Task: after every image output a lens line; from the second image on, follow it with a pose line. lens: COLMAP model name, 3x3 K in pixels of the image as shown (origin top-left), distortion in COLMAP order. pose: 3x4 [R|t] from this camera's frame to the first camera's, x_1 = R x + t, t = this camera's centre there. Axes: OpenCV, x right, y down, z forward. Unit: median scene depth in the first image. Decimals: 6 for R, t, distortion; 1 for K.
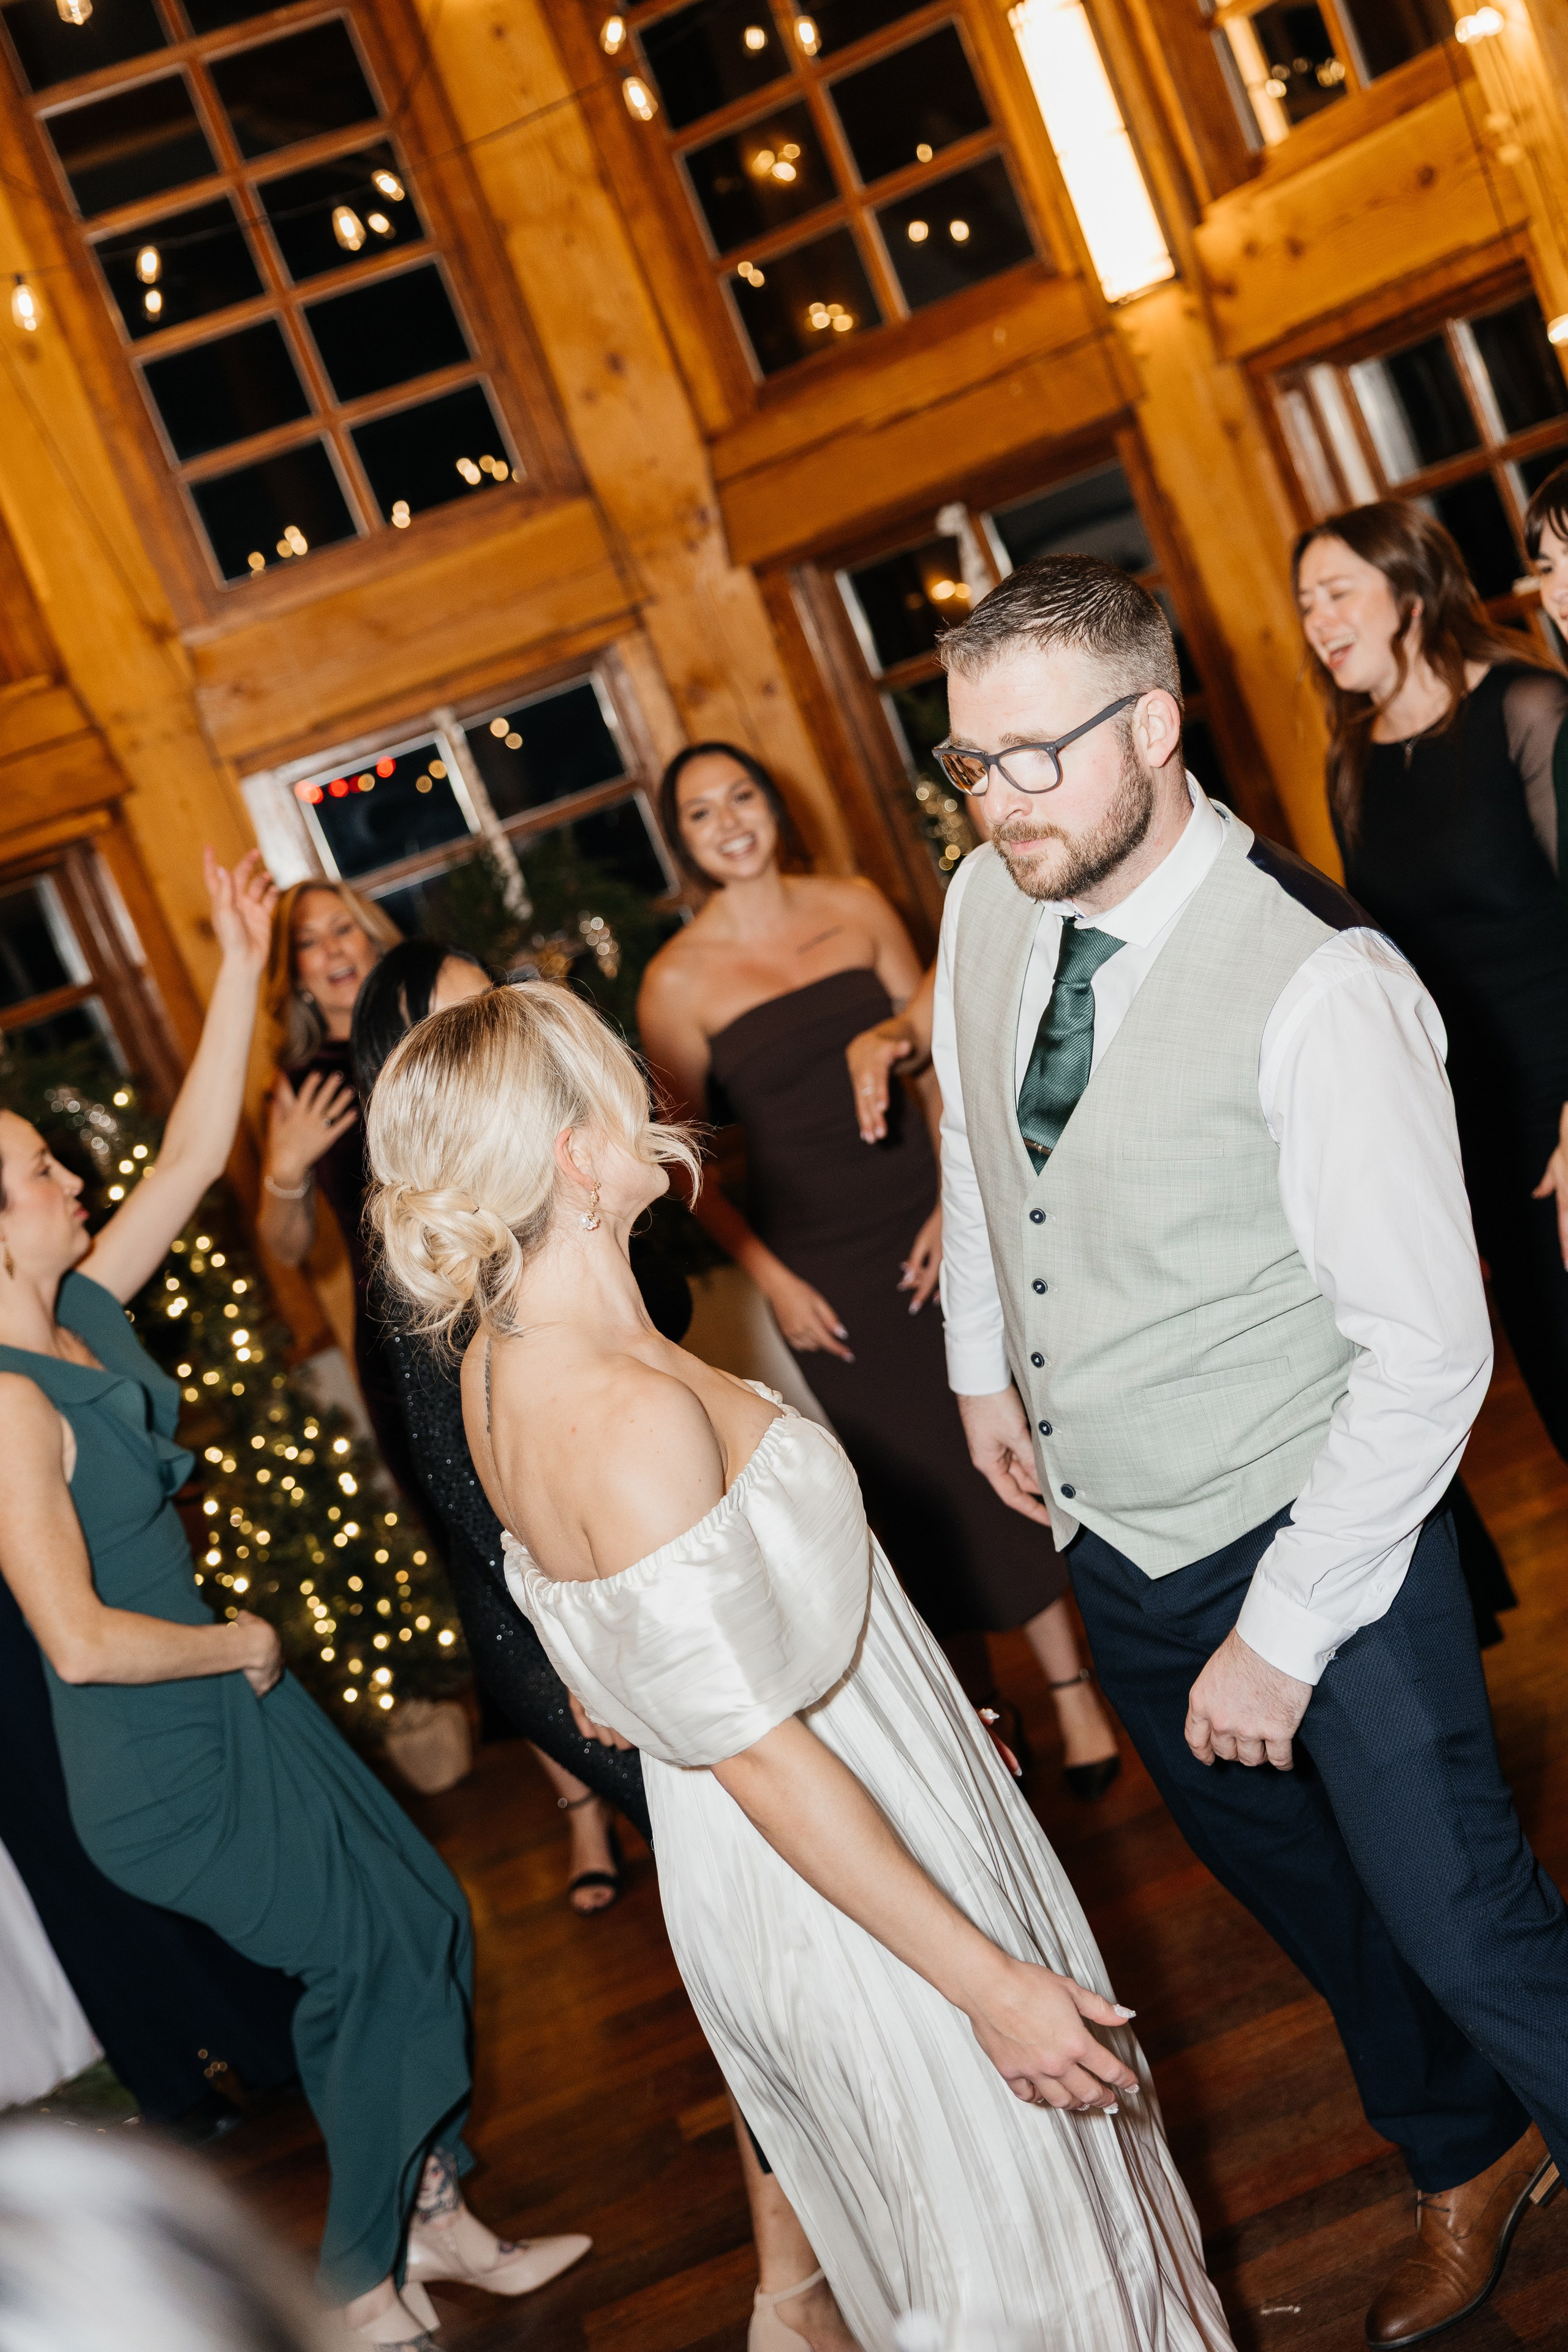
lens RADIAL K [[3172.3, 0, 784.0], [0, 3172.3, 1176.0], [0, 0, 1]] dist [0.014650, 0.026945]
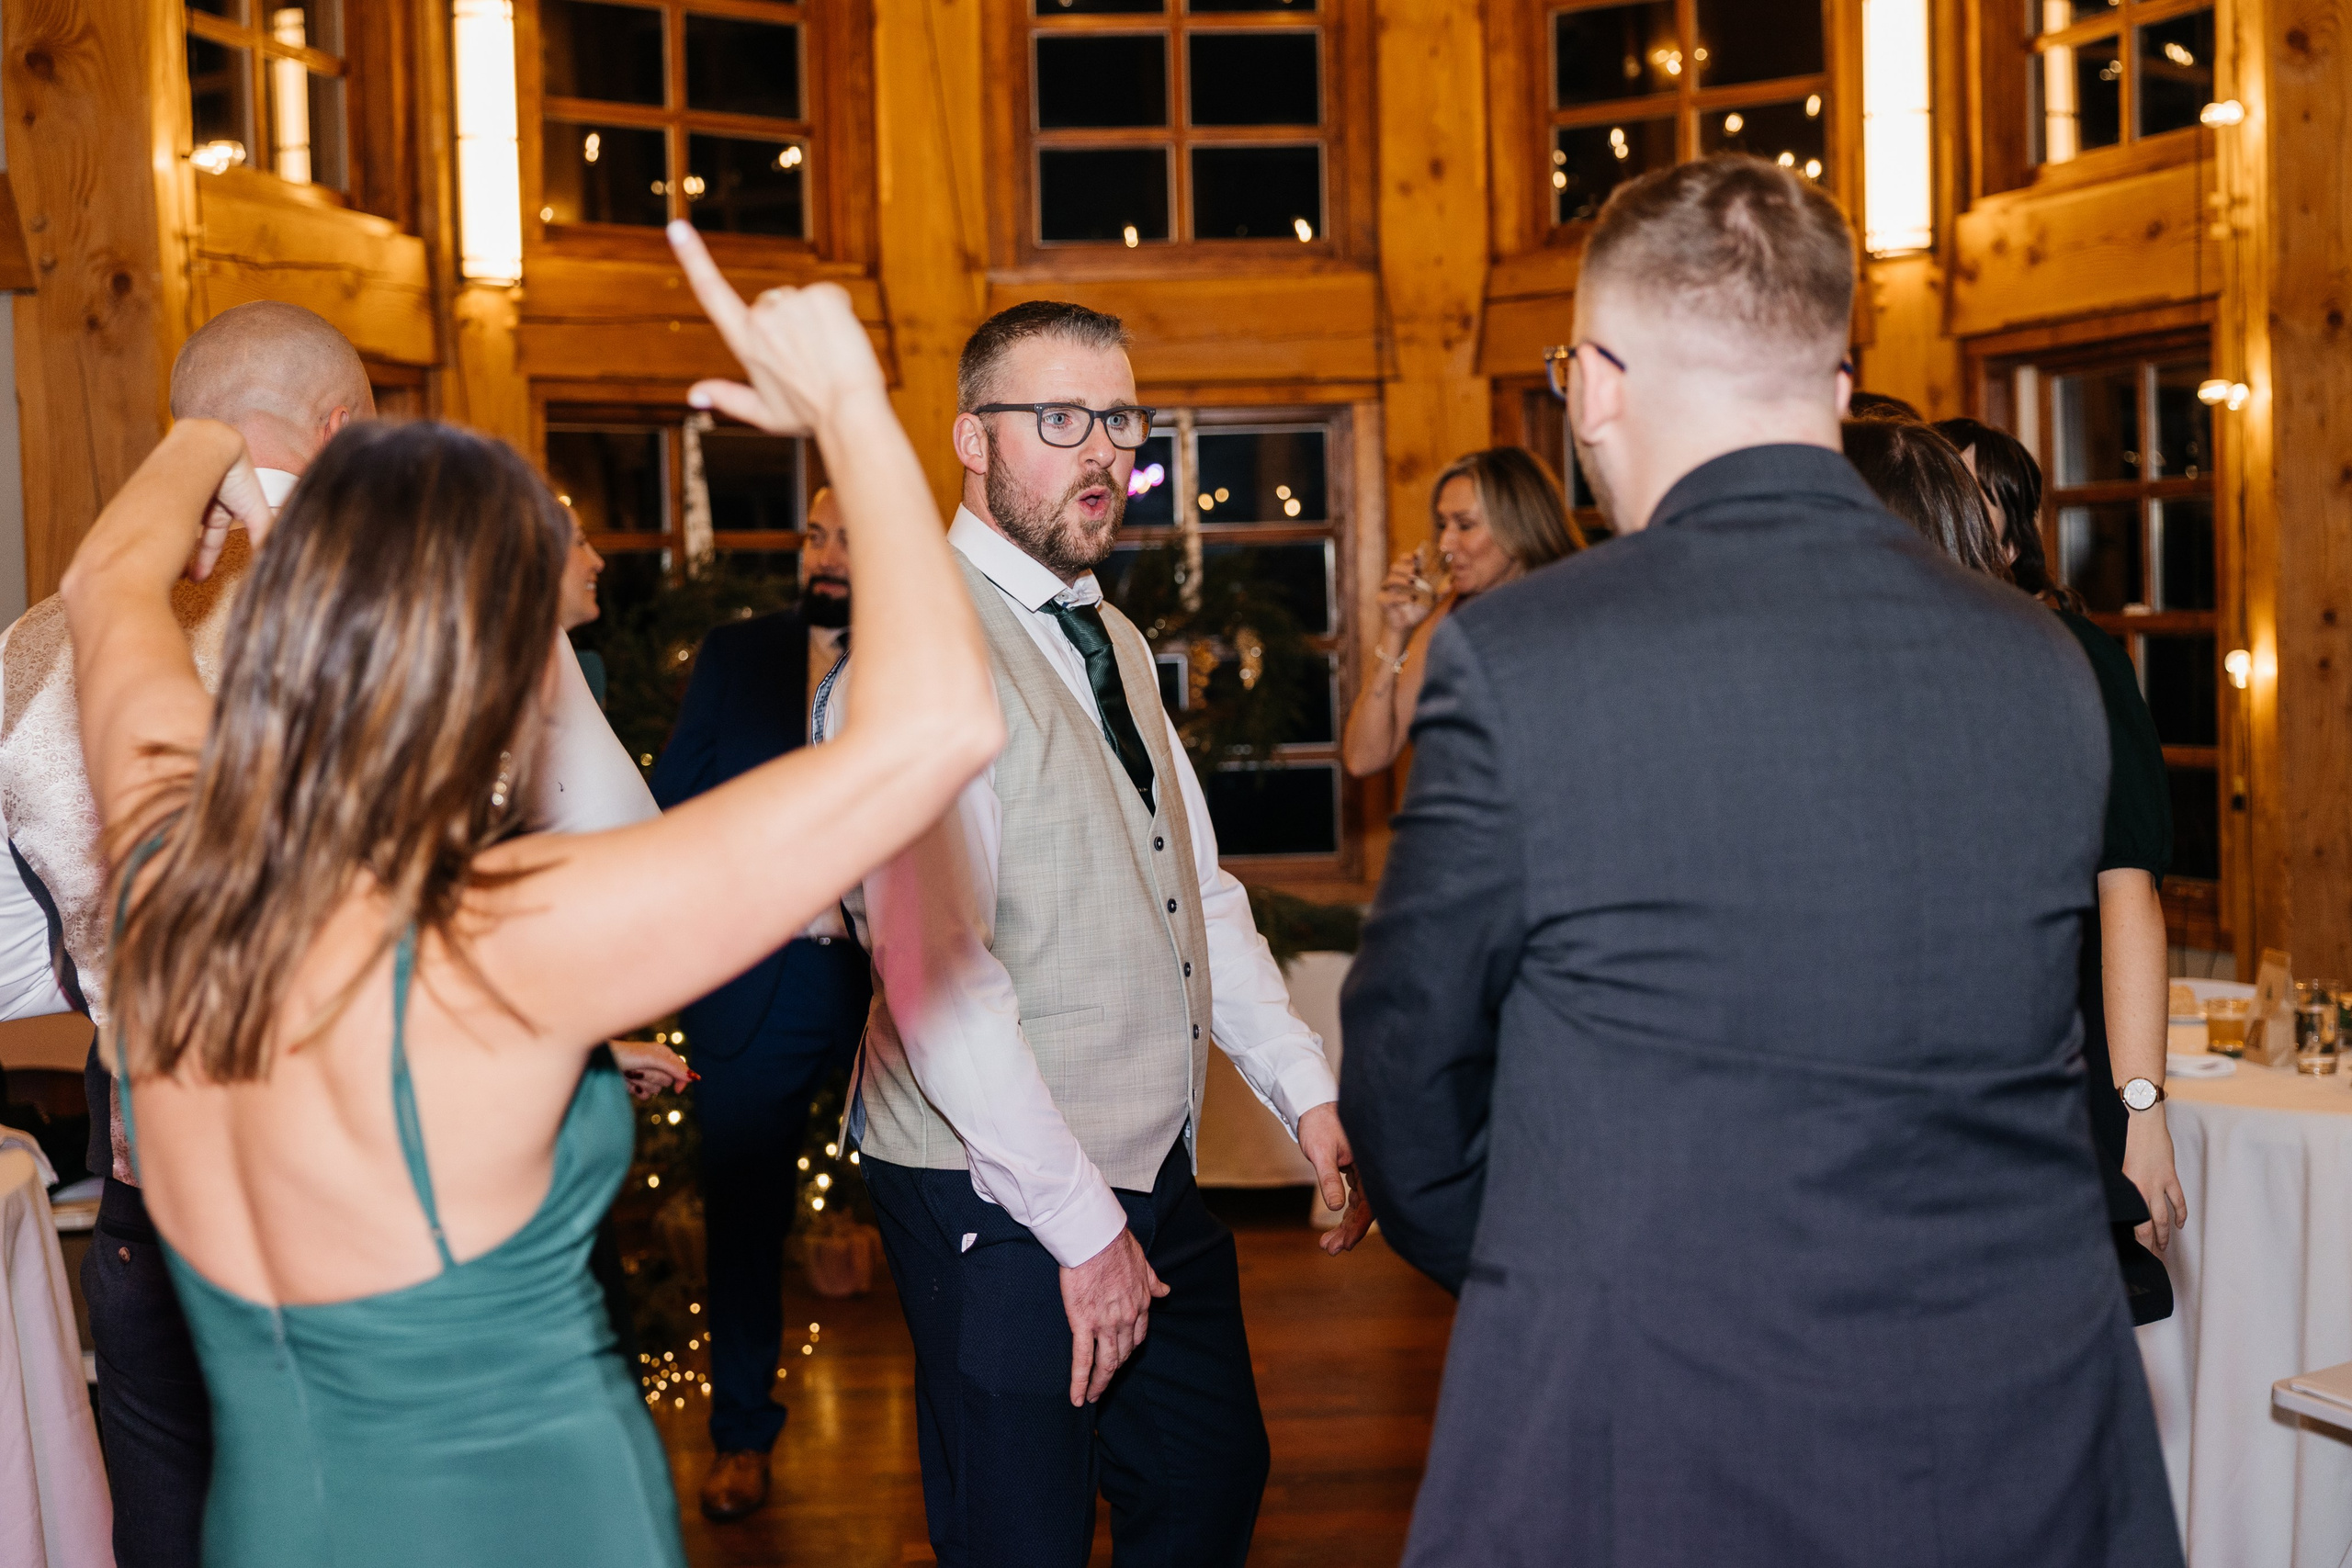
lens RADIAL K [[3250.0, 0, 1211.8], [0, 3250.0, 788.7], [0, 0, 1]] dist [0.024026, -0.019505]
pose [[0.937923, 0.333661, -0.094711, 0.053764], [-0.339533, 0.939028, -0.054263, 0.036223], [0.070830, 0.083052, 0.994025, -0.117884]]
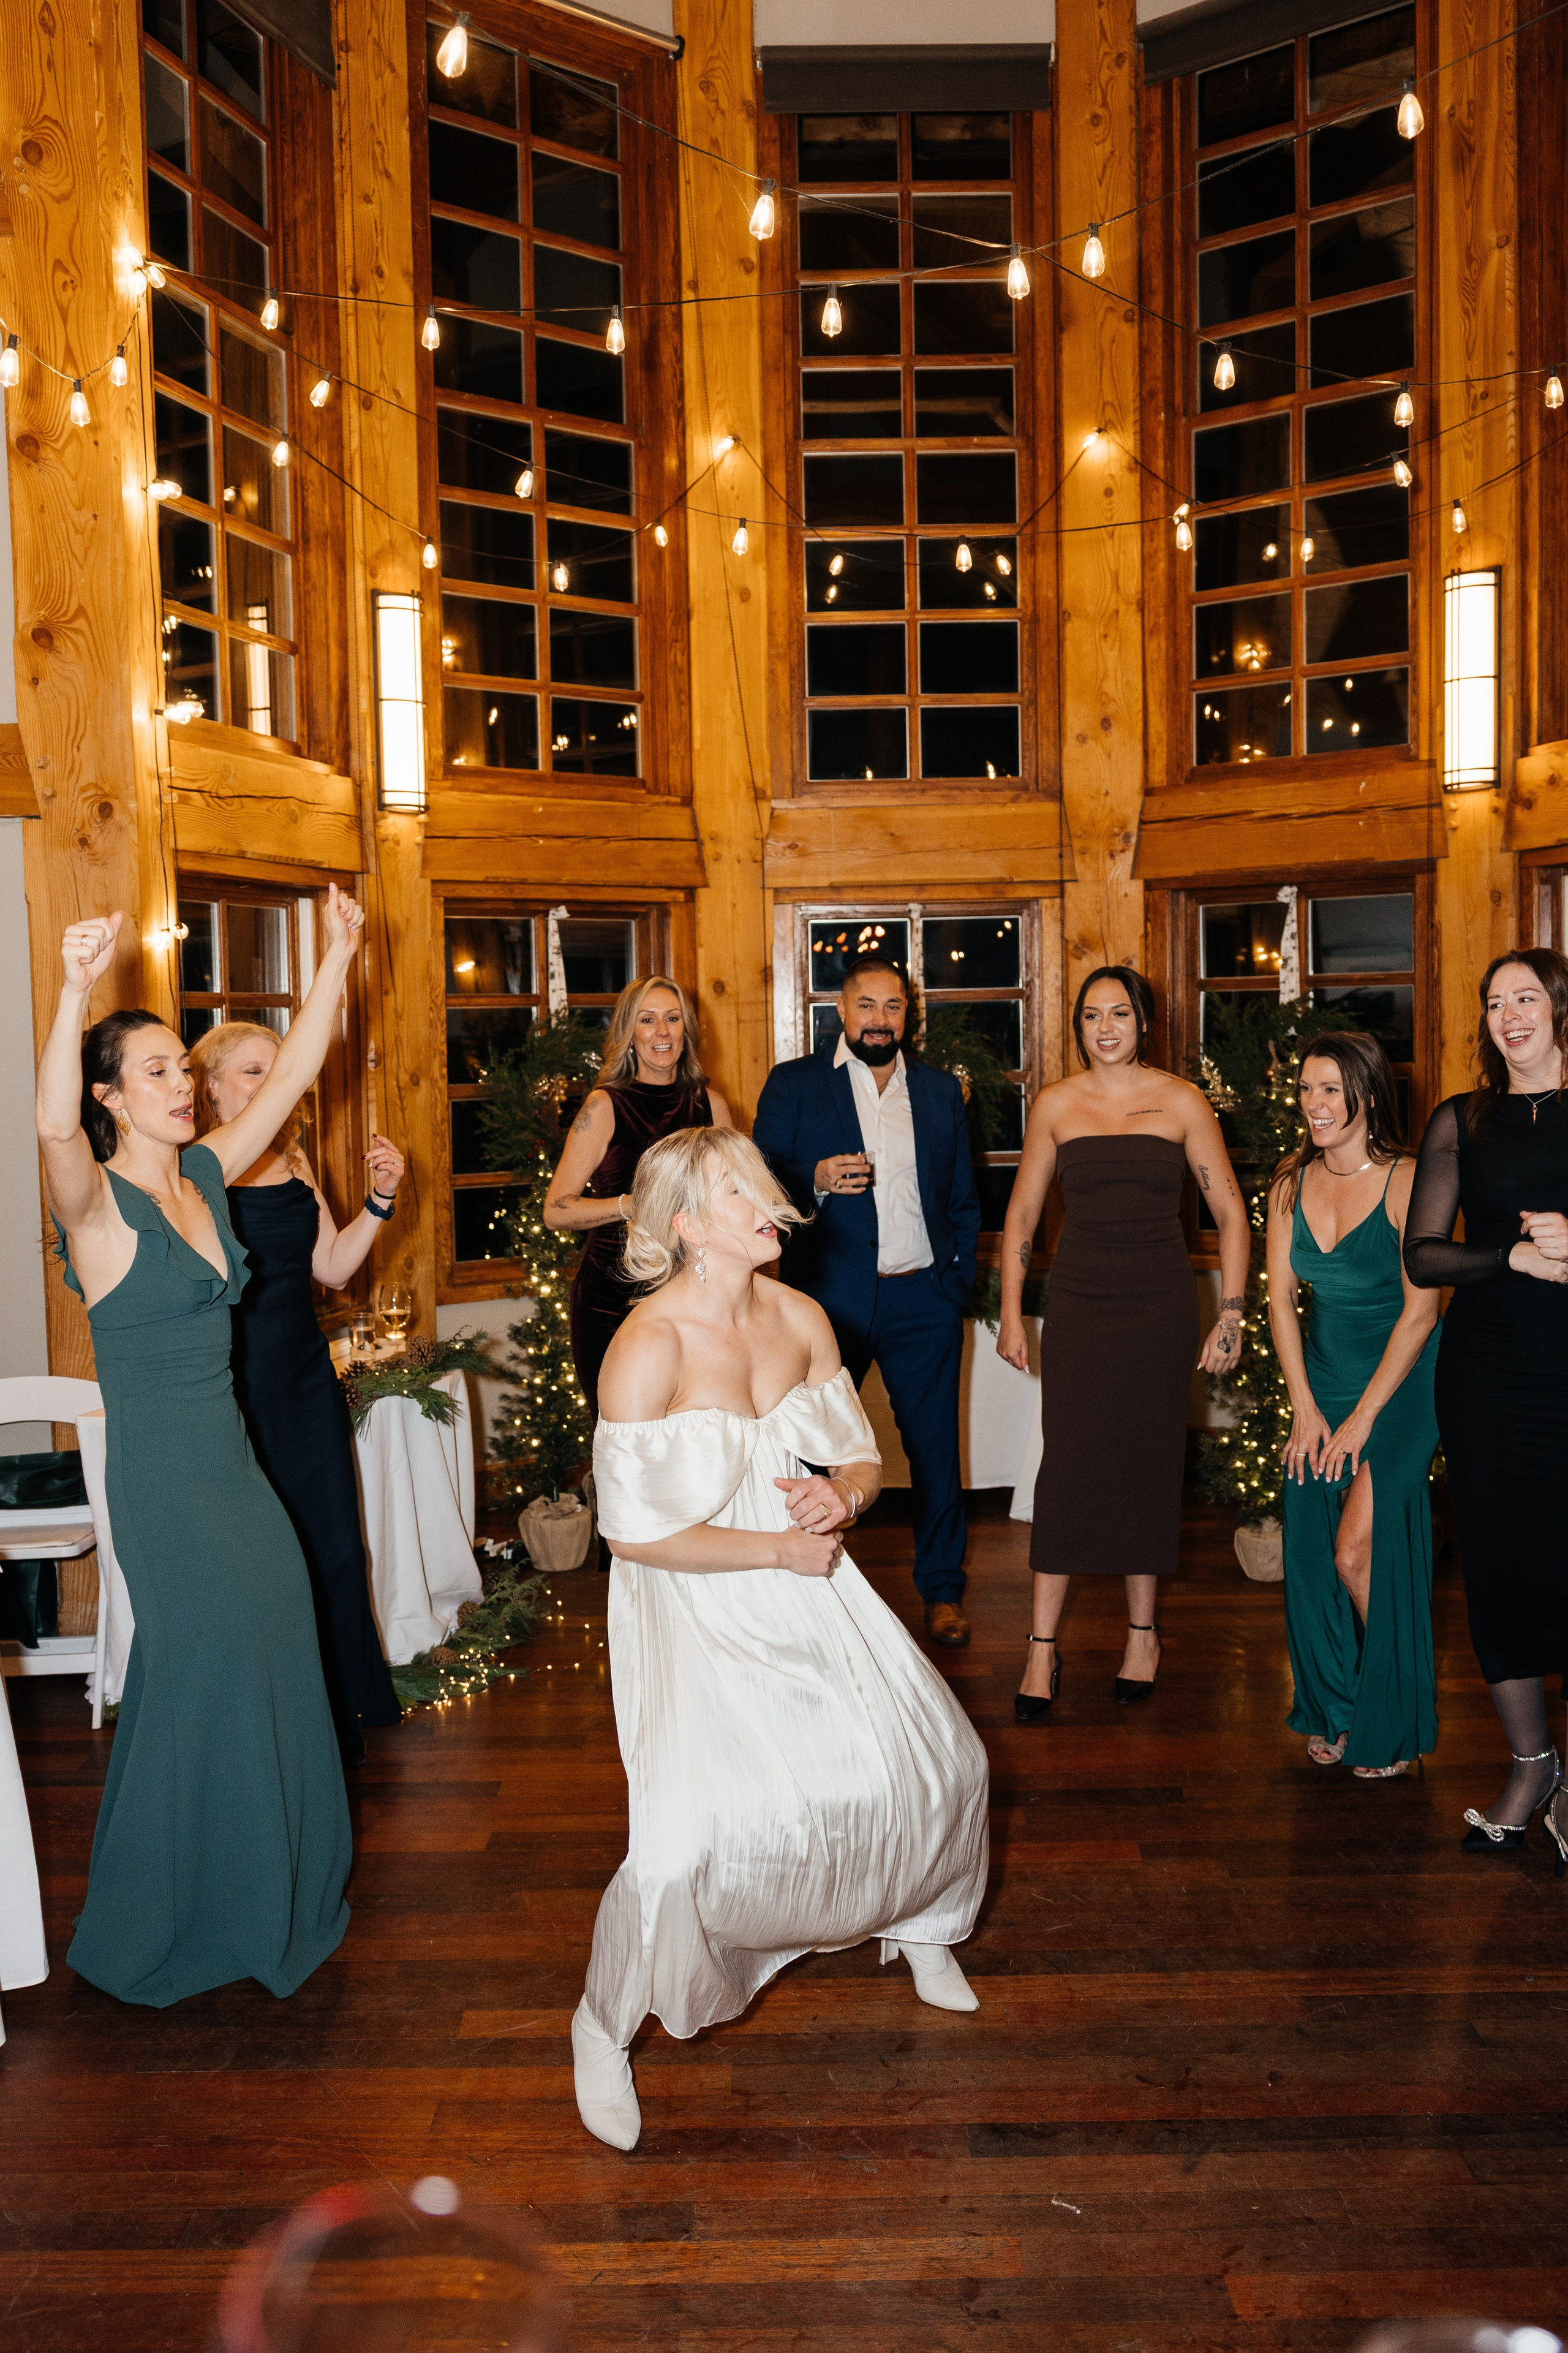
lens RADIAL K [[1993.0, 0, 784.0], [0, 1993.0, 1176.5], [0, 0, 1]] dist [-0.013830, 0.009036]
pose [[0.929187, 0.344398, -0.134171, 0.005044], [-0.348873, 0.937109, -0.010657, 0.005647], [0.122063, 0.056711, 0.990901, 0.070064]]
